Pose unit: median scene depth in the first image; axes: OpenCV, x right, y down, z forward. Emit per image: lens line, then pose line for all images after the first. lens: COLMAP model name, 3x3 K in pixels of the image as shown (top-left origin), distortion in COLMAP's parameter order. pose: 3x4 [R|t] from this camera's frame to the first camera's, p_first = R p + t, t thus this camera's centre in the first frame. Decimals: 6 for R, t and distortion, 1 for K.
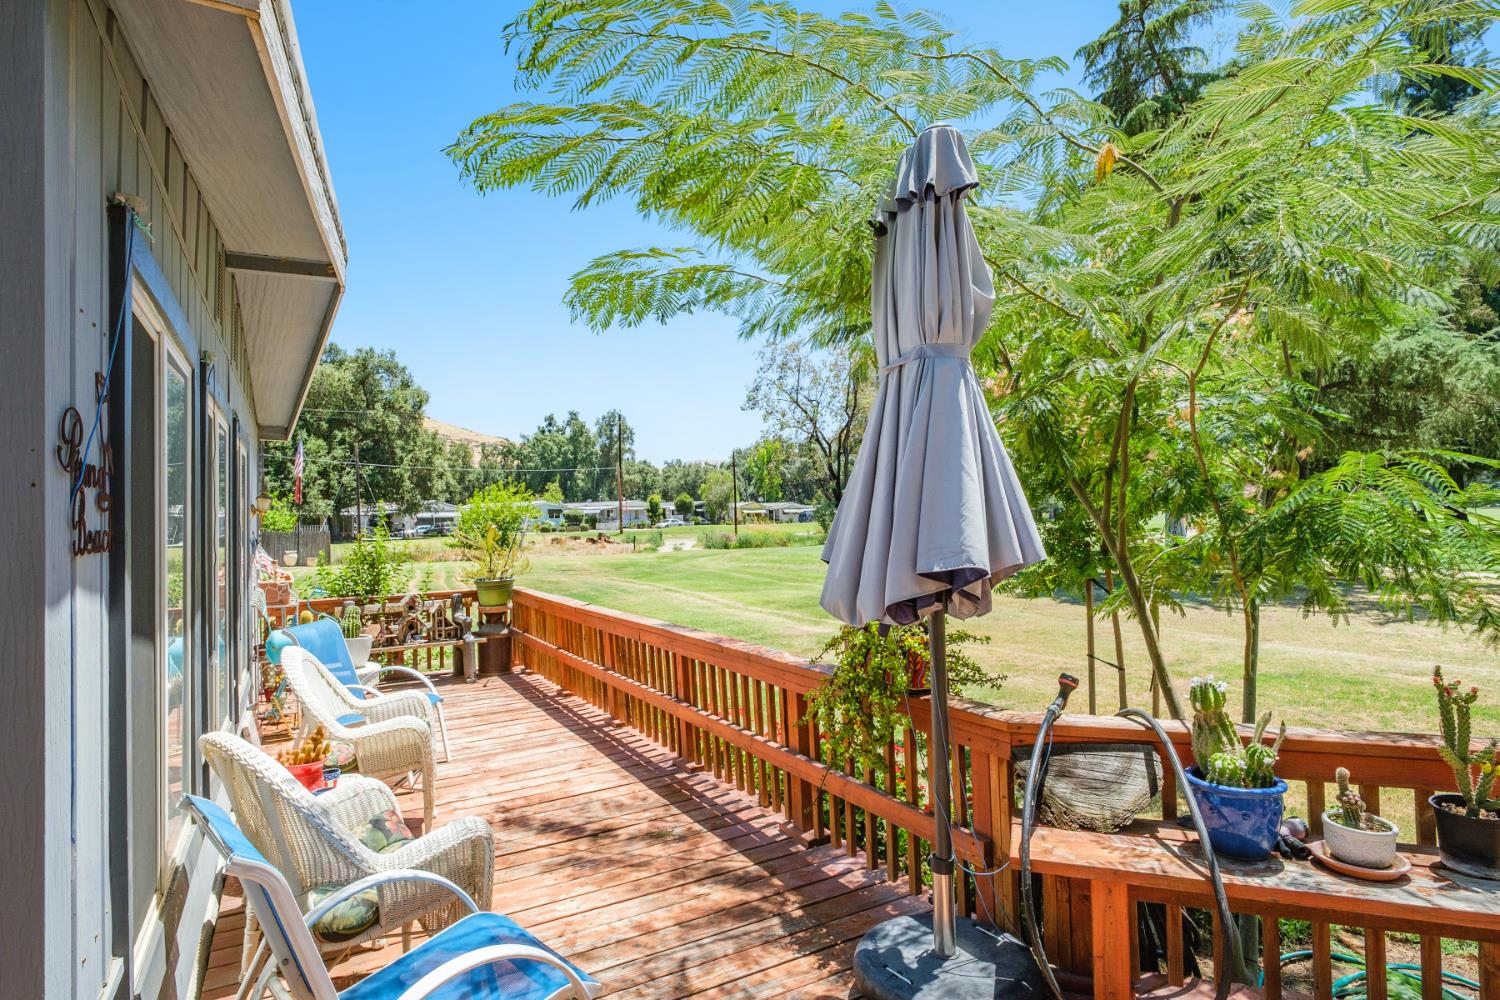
lens RADIAL K [[820.2, 0, 753.1], [0, 820.2, 489.6], [0, 0, 1]] dist [0.001008, 0.002226]
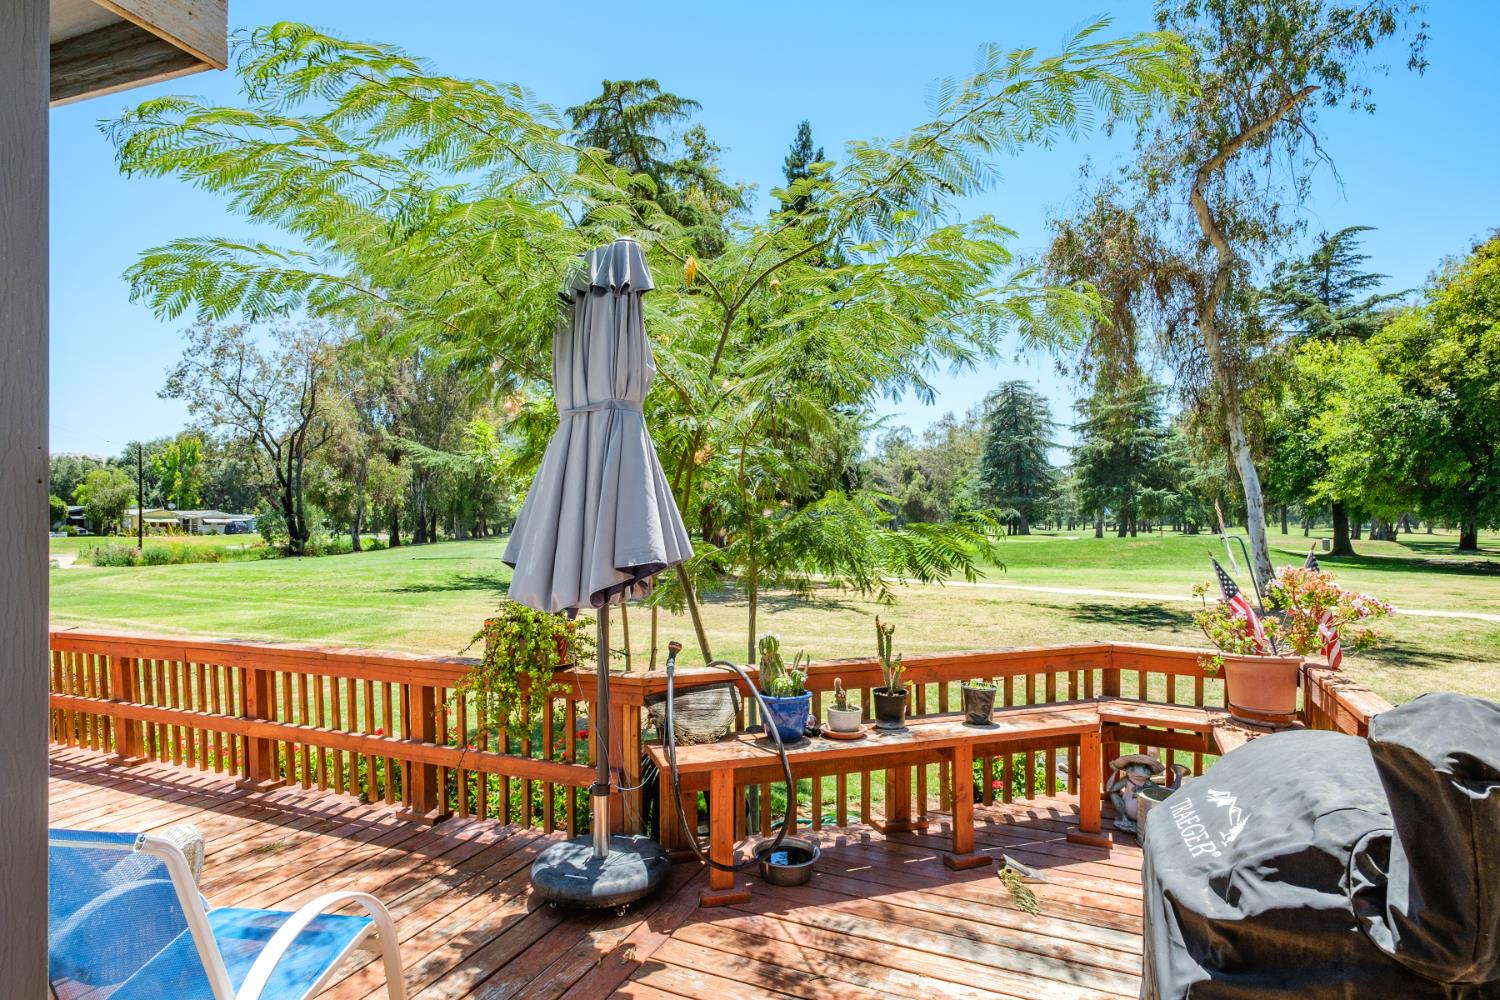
lens RADIAL K [[847.4, 0, 750.0], [0, 847.4, 500.0], [0, 0, 1]] dist [0.001380, 0.000745]
pose [[0.781326, 0.034161, 0.623188, -0.316041], [-0.031501, 0.999387, -0.015289, 0.002487], [-0.623328, -0.007685, 0.781923, -0.150975]]
